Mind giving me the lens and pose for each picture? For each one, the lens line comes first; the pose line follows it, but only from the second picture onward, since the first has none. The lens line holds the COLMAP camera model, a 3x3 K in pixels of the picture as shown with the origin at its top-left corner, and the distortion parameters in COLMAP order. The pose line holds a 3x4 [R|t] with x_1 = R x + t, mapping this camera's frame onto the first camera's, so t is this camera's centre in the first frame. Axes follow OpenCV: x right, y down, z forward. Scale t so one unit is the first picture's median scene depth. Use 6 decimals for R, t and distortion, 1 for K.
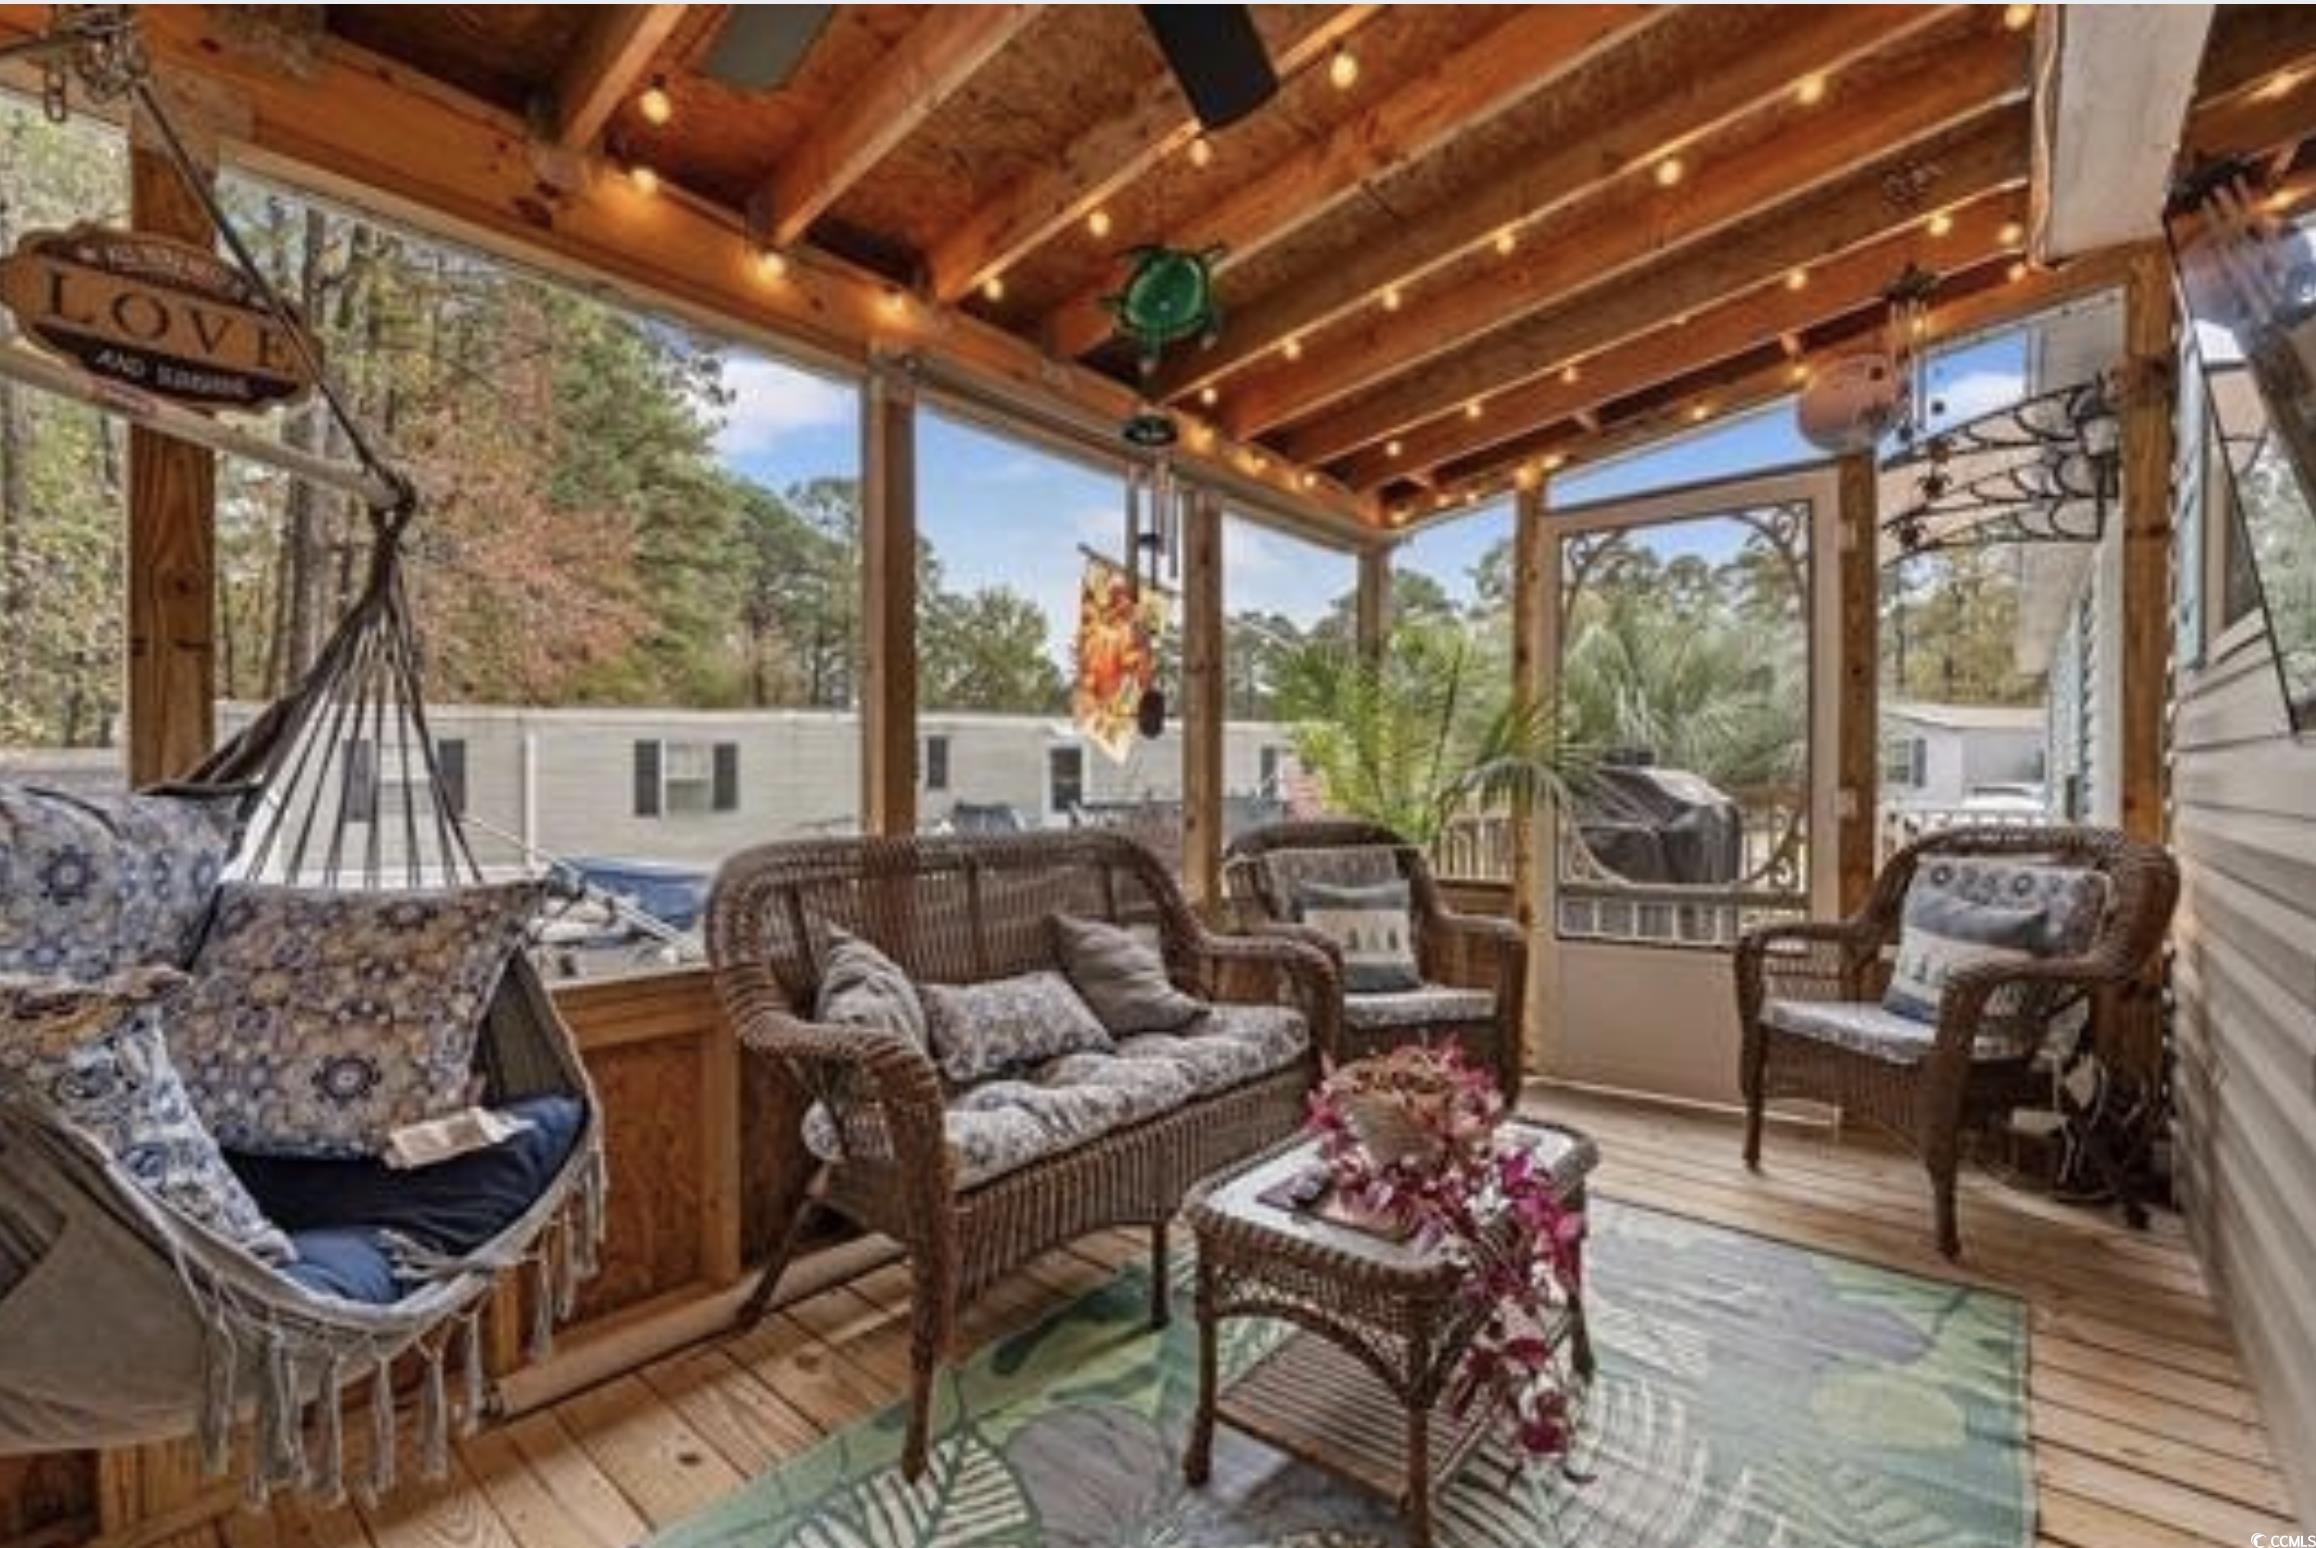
lens RADIAL K [[1019.8, 0, 1161.1], [0, 1019.8, 769.6], [0, 0, 1]] dist [-0.002640, 0.000387]
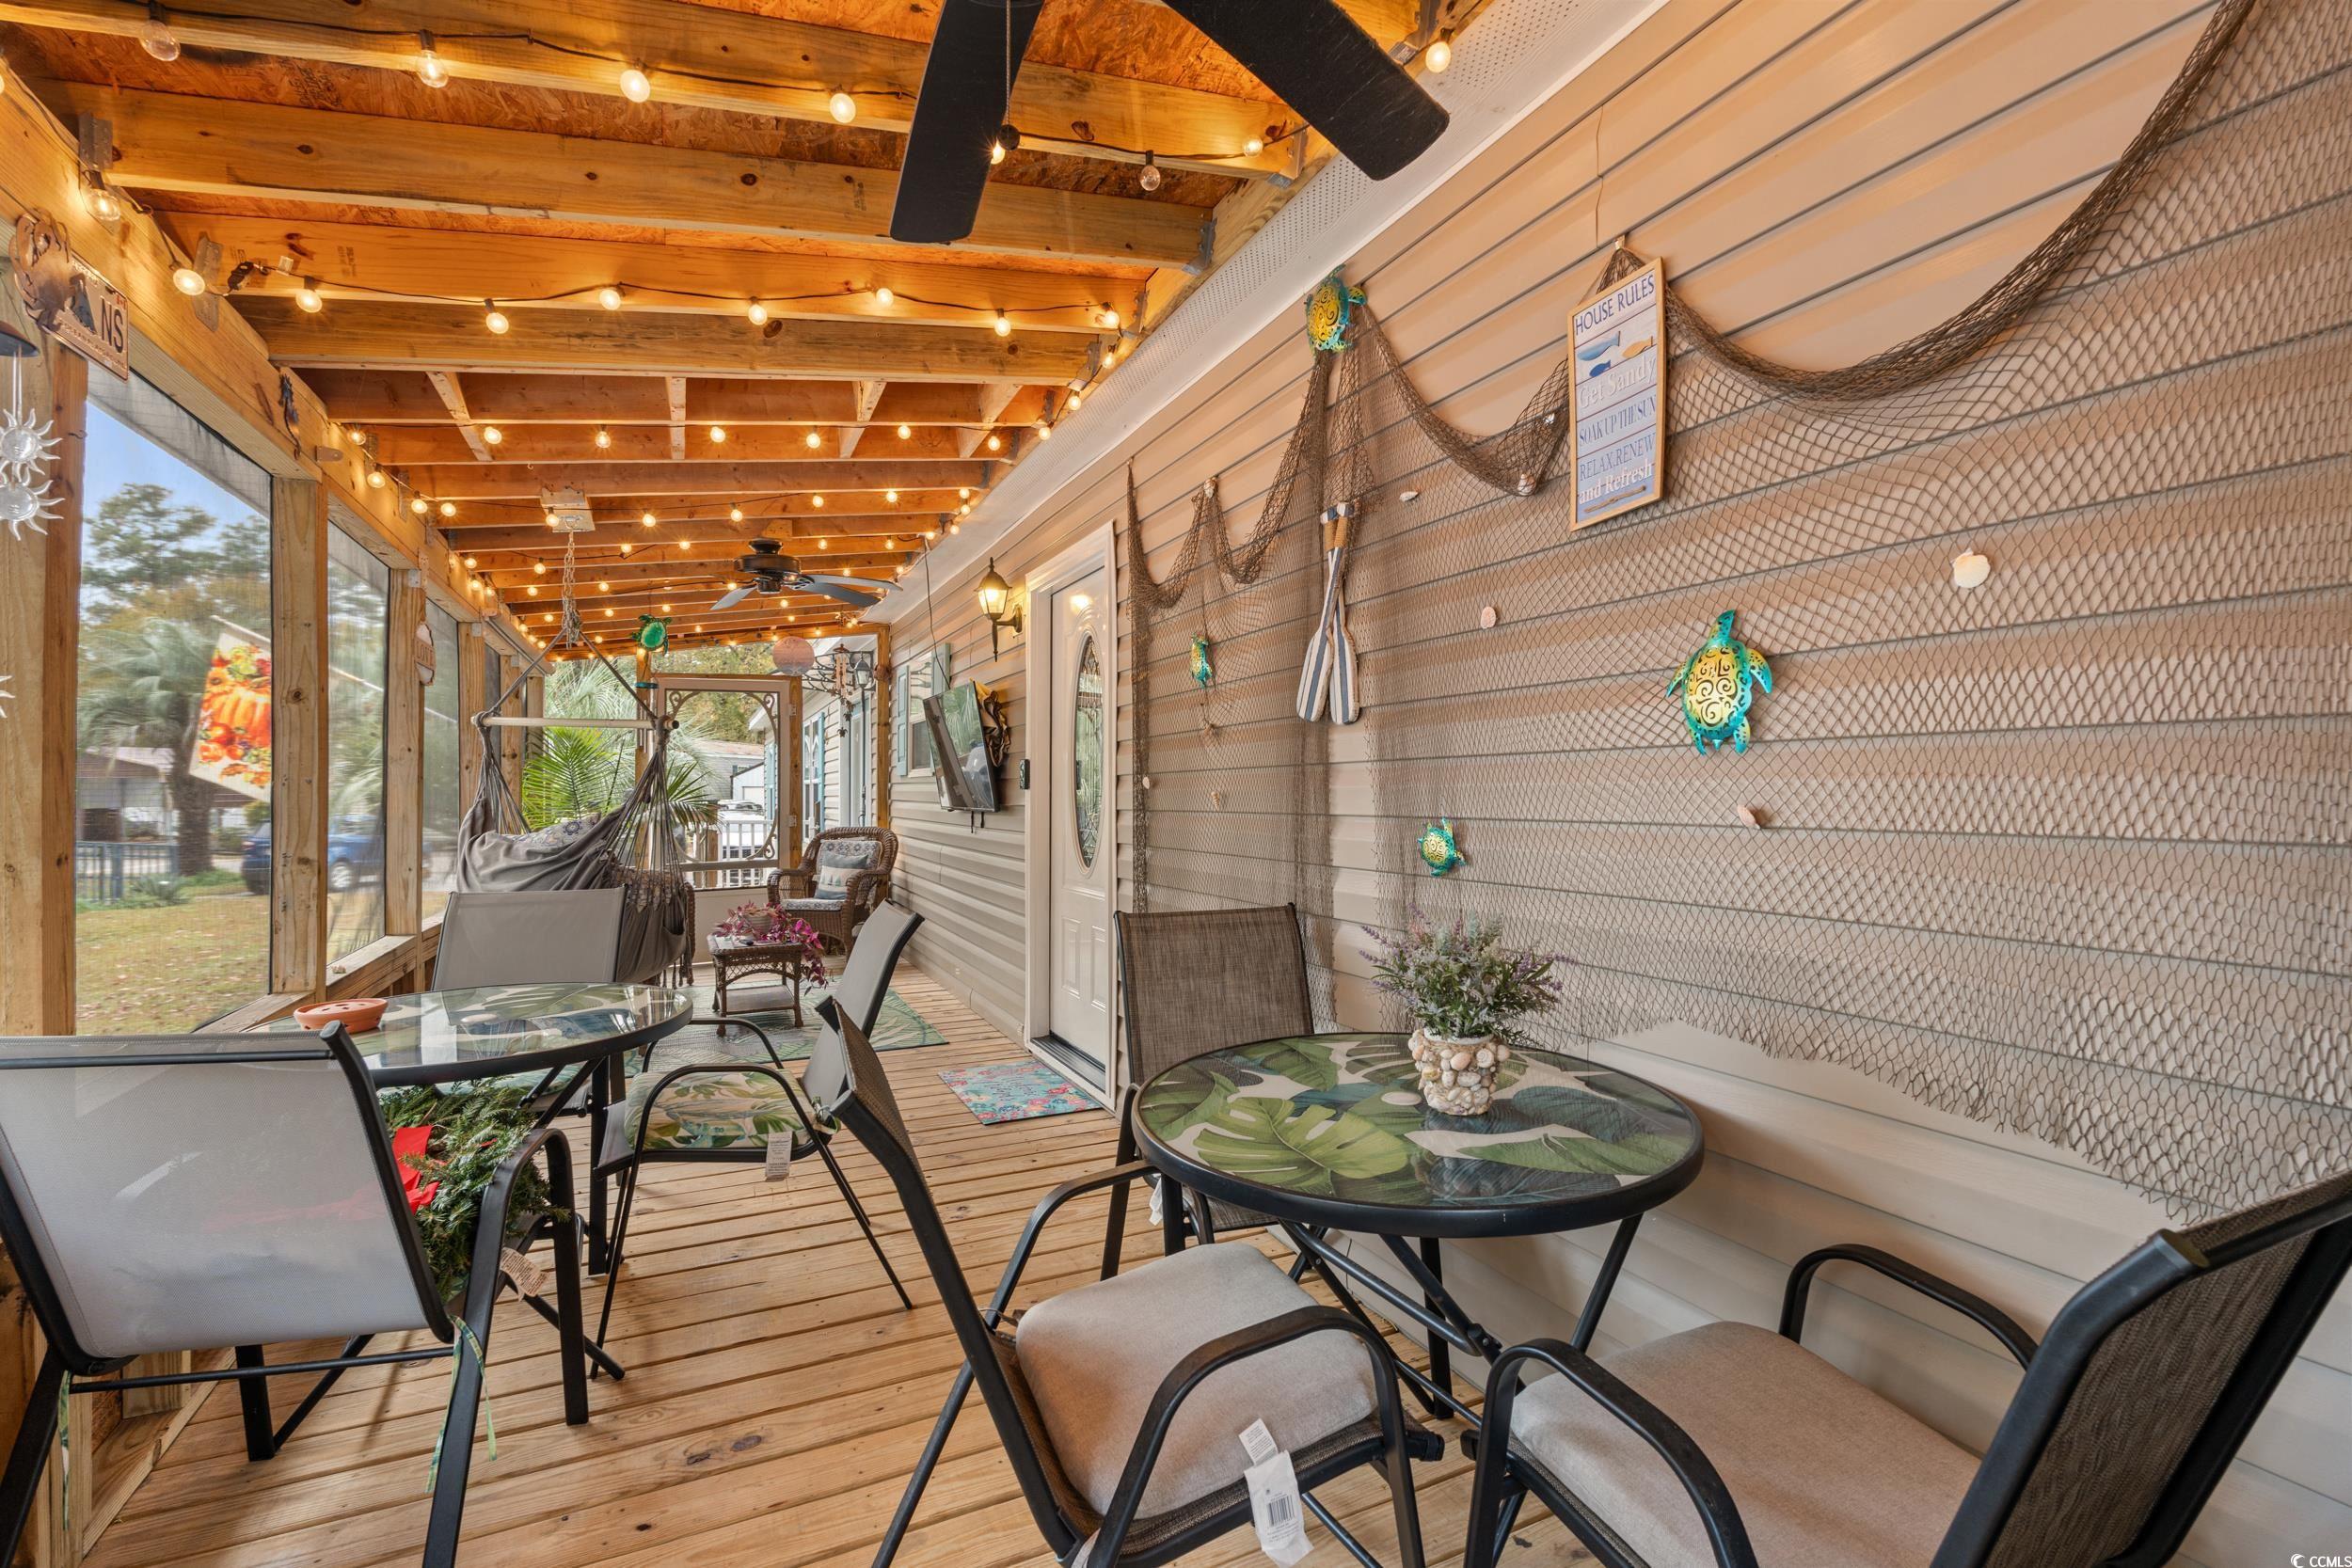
lens RADIAL K [[1035.5, 0, 1179.2], [0, 1035.5, 779.6], [0, 0, 1]] dist [-0.002640, 0.000387]
pose [[0.410715, 0.008877, 0.911720, -1.385769], [-0.000224, 0.999954, -0.009636, -0.048616], [-0.911764, 0.003753, 0.410698, -0.984349]]
